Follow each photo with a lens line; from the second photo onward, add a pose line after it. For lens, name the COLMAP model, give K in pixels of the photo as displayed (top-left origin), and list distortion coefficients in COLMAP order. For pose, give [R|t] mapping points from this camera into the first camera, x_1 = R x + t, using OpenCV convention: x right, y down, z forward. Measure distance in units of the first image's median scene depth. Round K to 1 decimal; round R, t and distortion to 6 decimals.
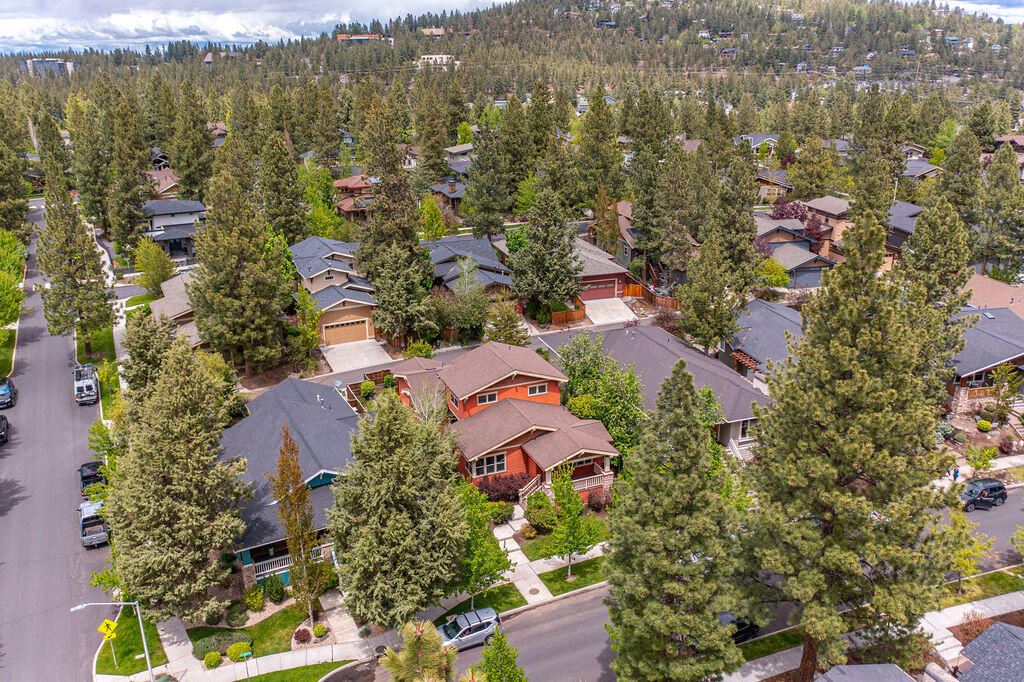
lens RADIAL K [[800.5, 0, 511.4], [0, 800.5, 340.5], [0, 0, 1]] dist [-0.006165, -0.002749]
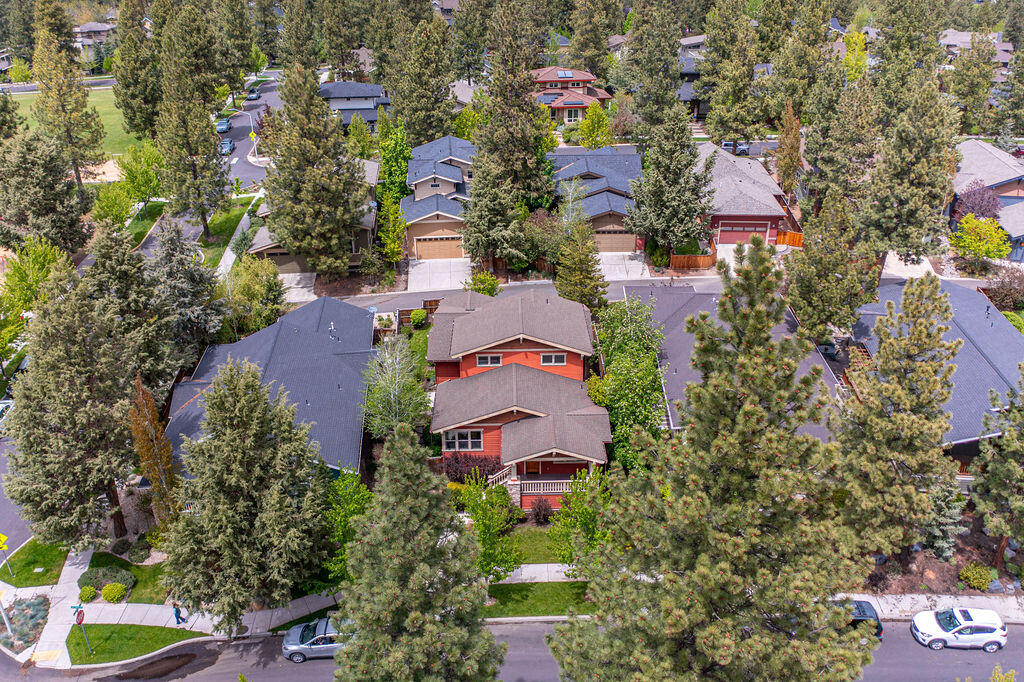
lens RADIAL K [[800.5, 0, 511.9], [0, 800.5, 341.8], [0, 0, 1]] dist [-0.006165, -0.002749]
pose [[0.933312, 0.168240, -0.317213, 0.197822], [-0.123126, 0.979828, 0.157408, -0.064077], [0.337296, -0.107854, 0.935200, 0.161317]]
